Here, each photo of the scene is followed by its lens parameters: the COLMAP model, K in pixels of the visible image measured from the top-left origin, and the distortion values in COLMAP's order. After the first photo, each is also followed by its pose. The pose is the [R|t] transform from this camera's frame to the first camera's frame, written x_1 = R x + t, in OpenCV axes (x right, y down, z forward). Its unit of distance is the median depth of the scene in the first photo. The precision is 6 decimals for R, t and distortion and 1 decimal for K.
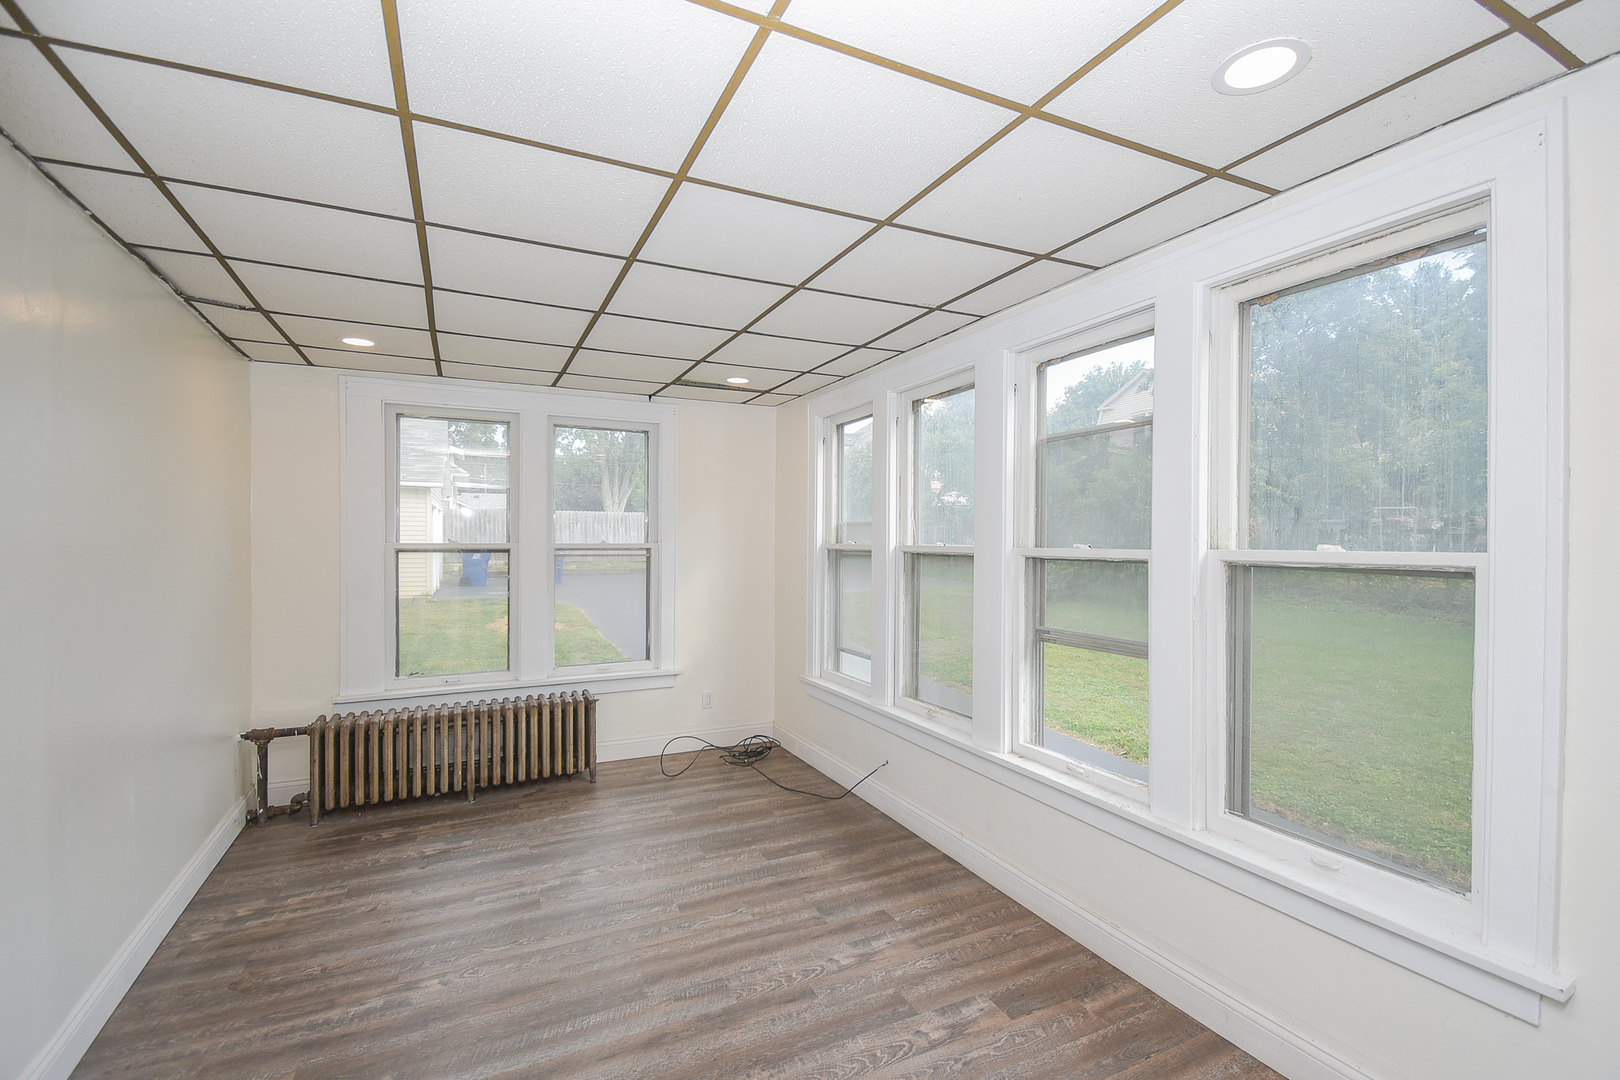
lens RADIAL K [[707.0, 0, 810.0], [0, 707.0, 540.0], [0, 0, 1]] dist [0.002319, 0.000241]
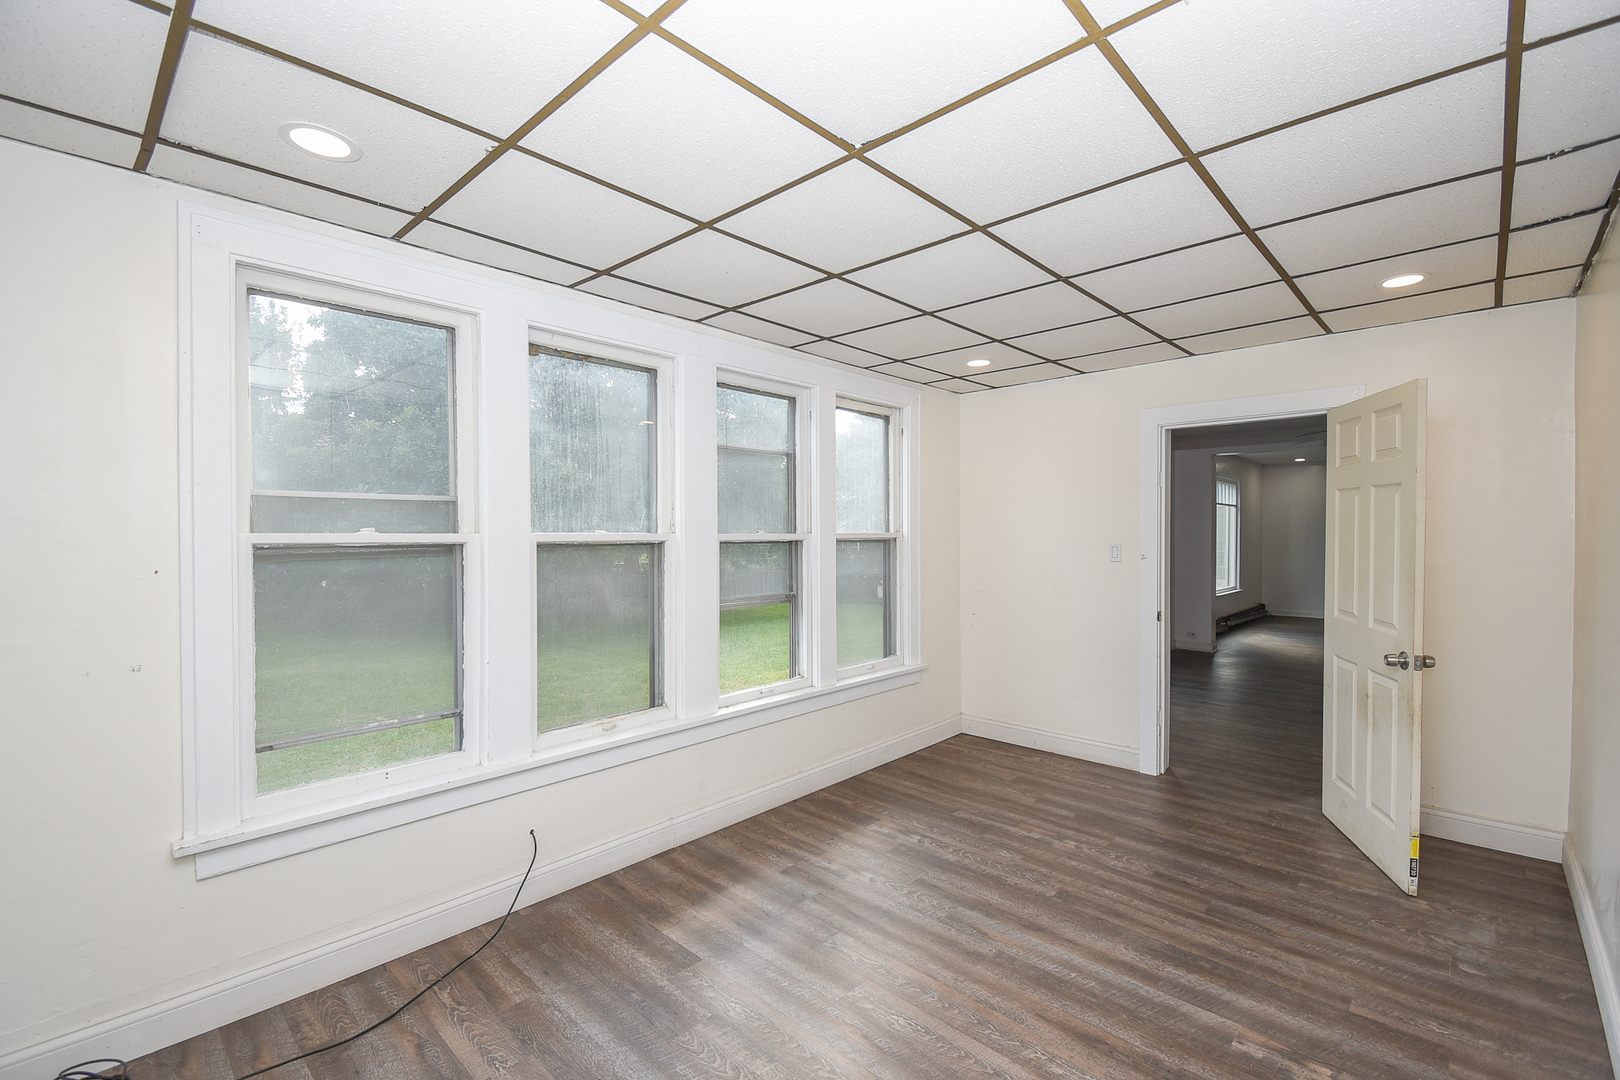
lens RADIAL K [[730.7, 0, 810.0], [0, 730.7, 540.0], [0, 0, 1]] dist [-0.001587, -0.000526]
pose [[-0.355647, -0.015654, 0.934489, -0.957314], [0.012897, 0.999682, 0.021654, -0.002350], [-0.934532, 0.019754, -0.355332, 1.369151]]
